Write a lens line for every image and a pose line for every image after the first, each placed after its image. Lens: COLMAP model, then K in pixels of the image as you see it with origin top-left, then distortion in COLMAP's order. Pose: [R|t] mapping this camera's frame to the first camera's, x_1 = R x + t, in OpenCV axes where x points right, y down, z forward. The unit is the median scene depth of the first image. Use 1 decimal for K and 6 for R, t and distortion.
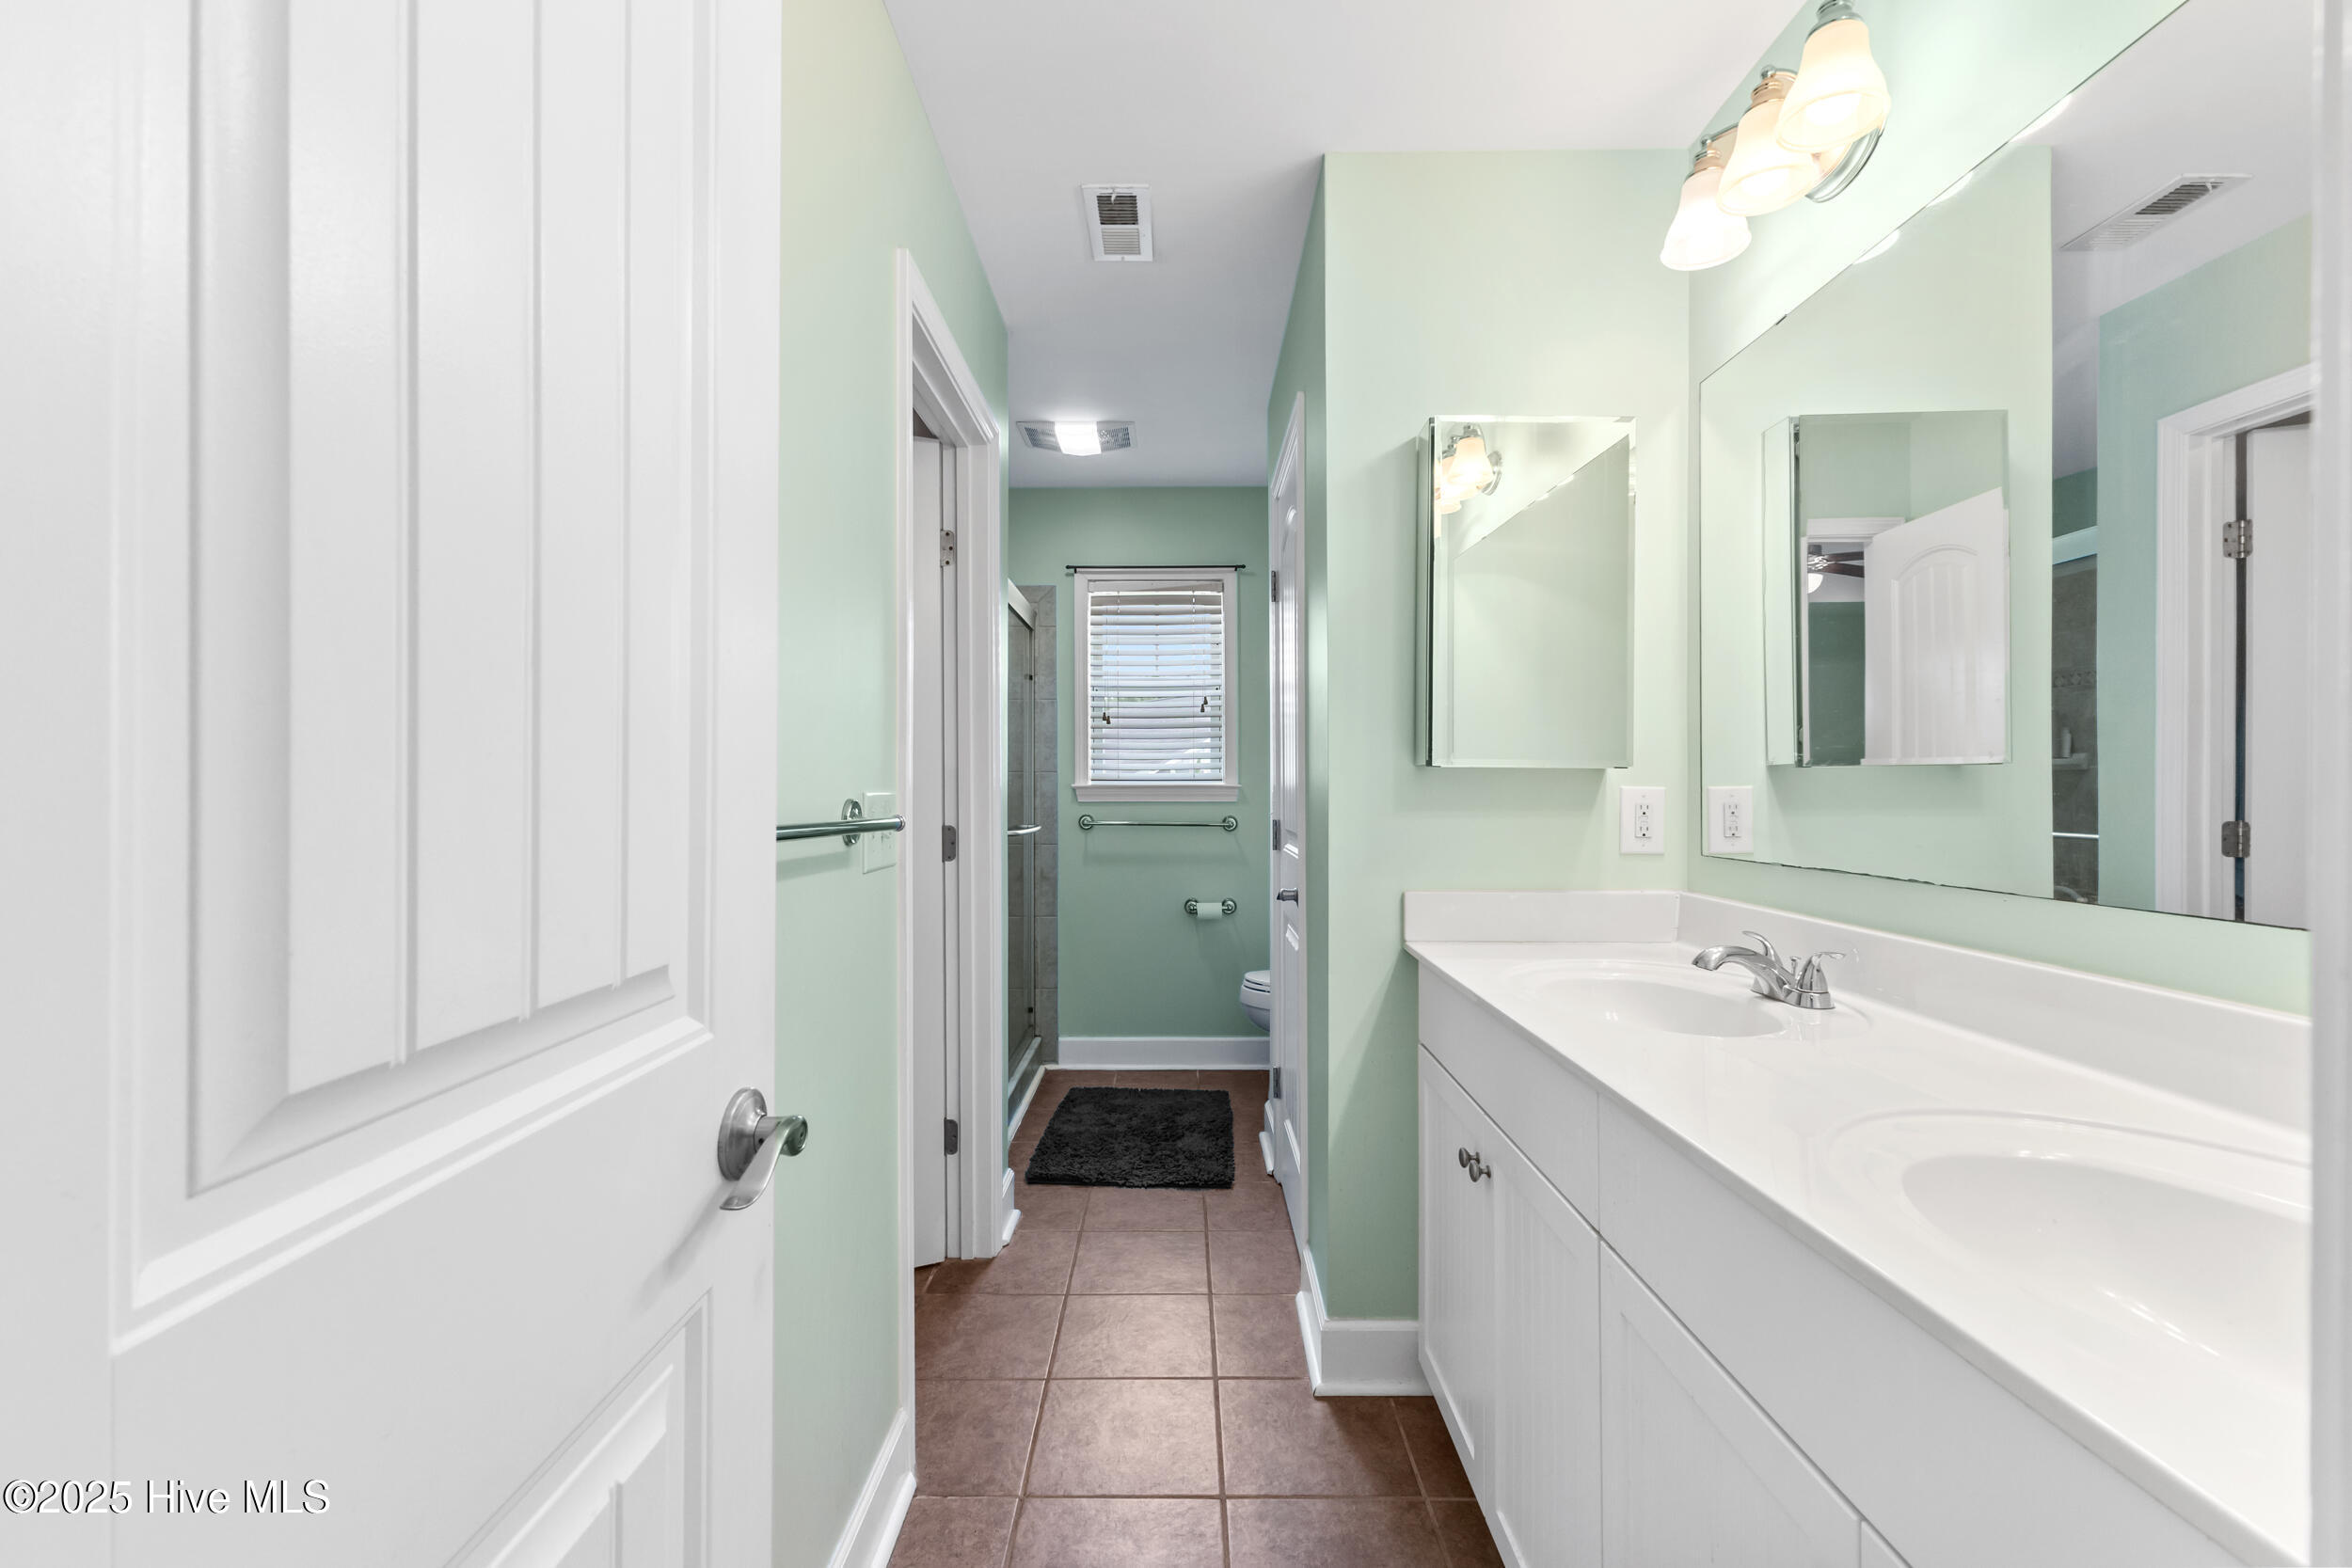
lens RADIAL K [[1020.3, 0, 1179.5], [0, 1020.3, 778.8], [0, 0, 1]] dist [-0.002940, -0.000011]
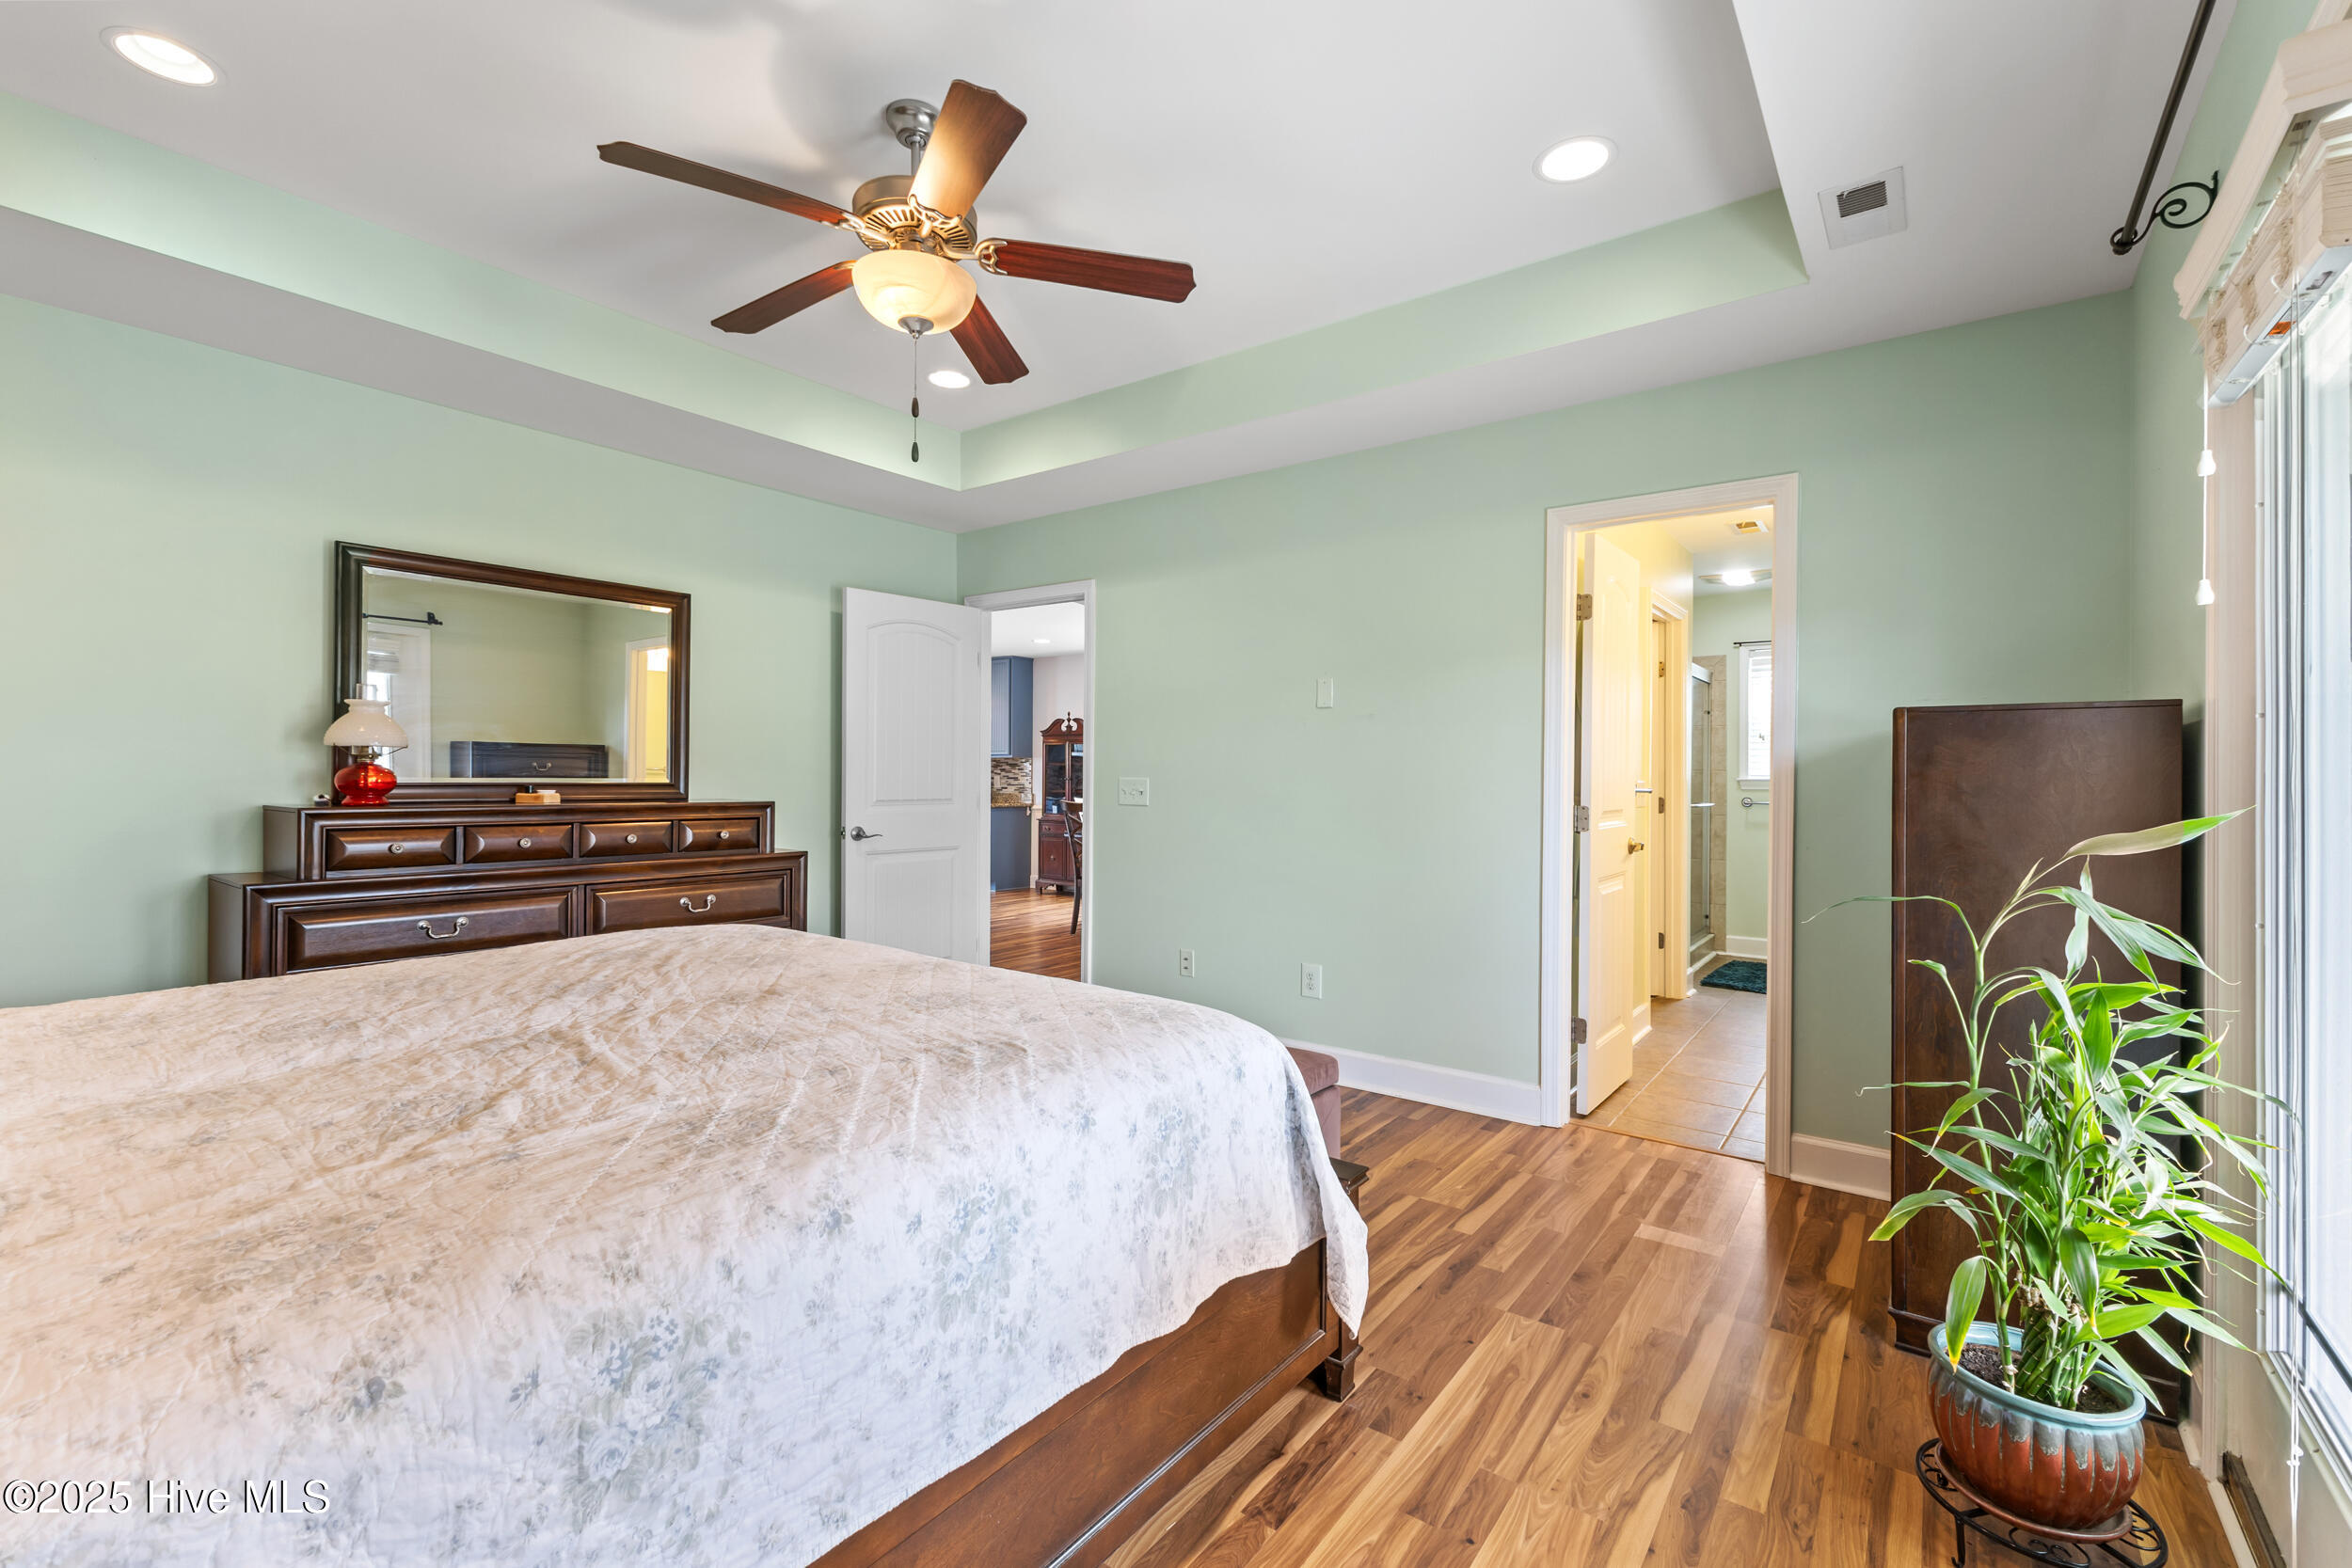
lens RADIAL K [[1020.3, 0, 1179.5], [0, 1020.3, 778.8], [0, 0, 1]] dist [-0.002940, -0.000011]
pose [[0.804883, 0.007444, -0.593387, 0.143006], [-0.004223, 0.999968, 0.006816, -0.001216], [0.593418, -0.002980, 0.804889, -0.823855]]
